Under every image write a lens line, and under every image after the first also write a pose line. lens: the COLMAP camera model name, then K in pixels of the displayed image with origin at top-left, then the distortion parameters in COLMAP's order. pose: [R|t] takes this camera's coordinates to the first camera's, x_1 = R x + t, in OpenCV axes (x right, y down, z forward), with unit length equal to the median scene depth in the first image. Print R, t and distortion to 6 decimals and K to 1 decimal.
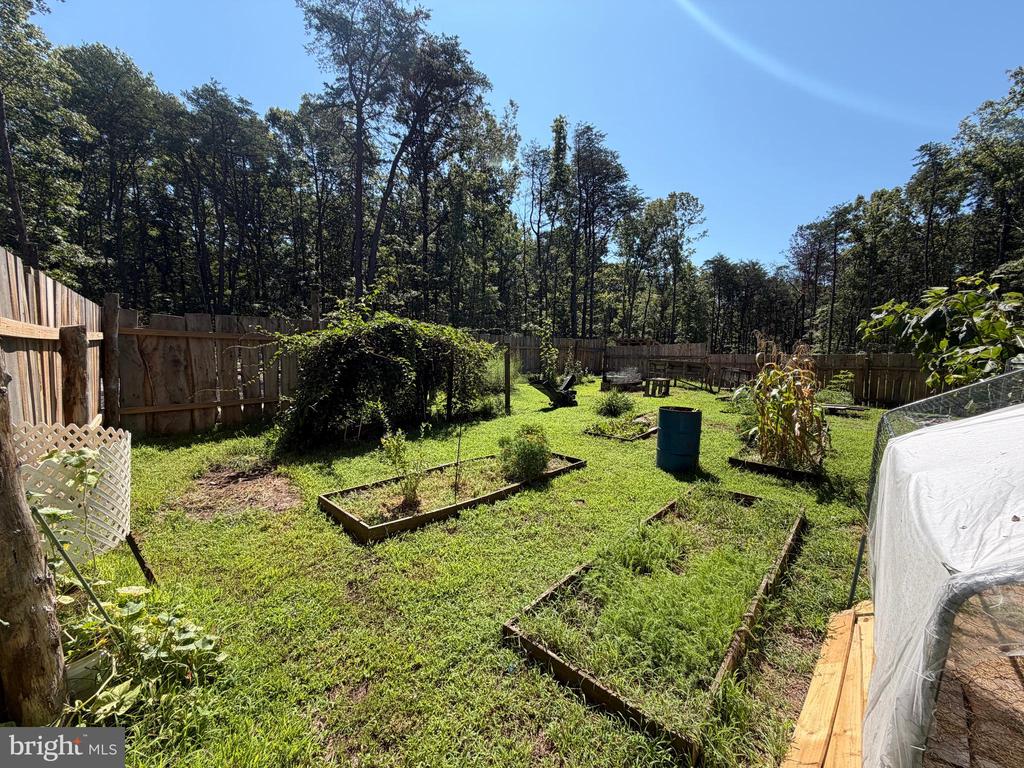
lens RADIAL K [[409.0, 0, 514.9], [0, 409.0, 387.1], [0, 0, 1]] dist [0.001879, -0.000703]
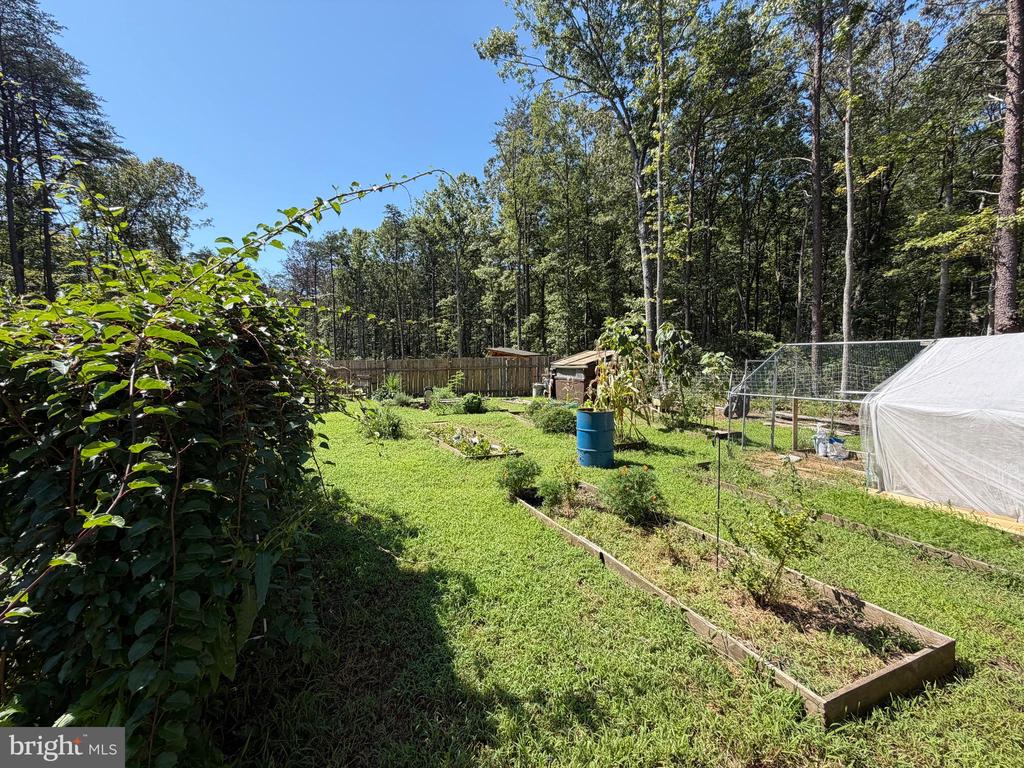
lens RADIAL K [[409.0, 0, 511.9], [0, 409.0, 379.5], [0, 0, 1]] dist [0.001879, -0.000703]
pose [[0.411640, -0.059188, 0.909423, -0.131996], [0.089912, 0.995658, 0.024103, -0.014389], [-0.906901, 0.071847, 0.415174, 0.146984]]
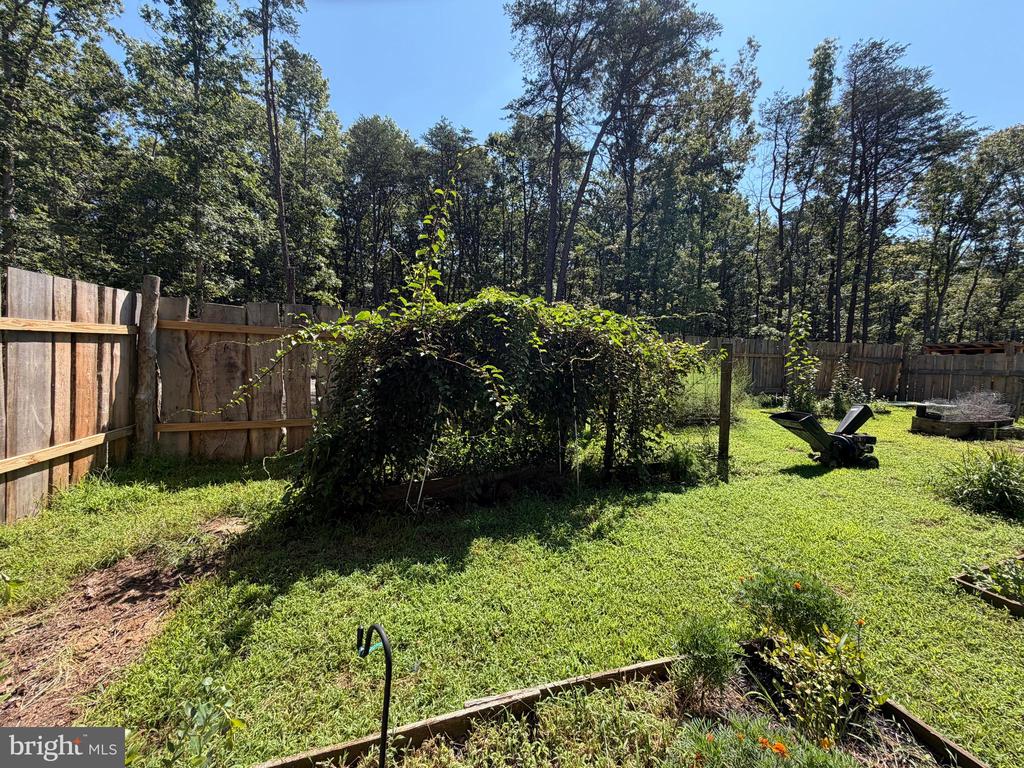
lens RADIAL K [[409.0, 0, 508.1], [0, 409.0, 382.6], [0, 0, 1]] dist [0.001879, -0.000703]
pose [[0.871454, 0.038330, -0.488978, -0.001478], [-0.054864, 0.998303, -0.019523, -0.009330], [0.487400, 0.043841, 0.872078, 0.125308]]
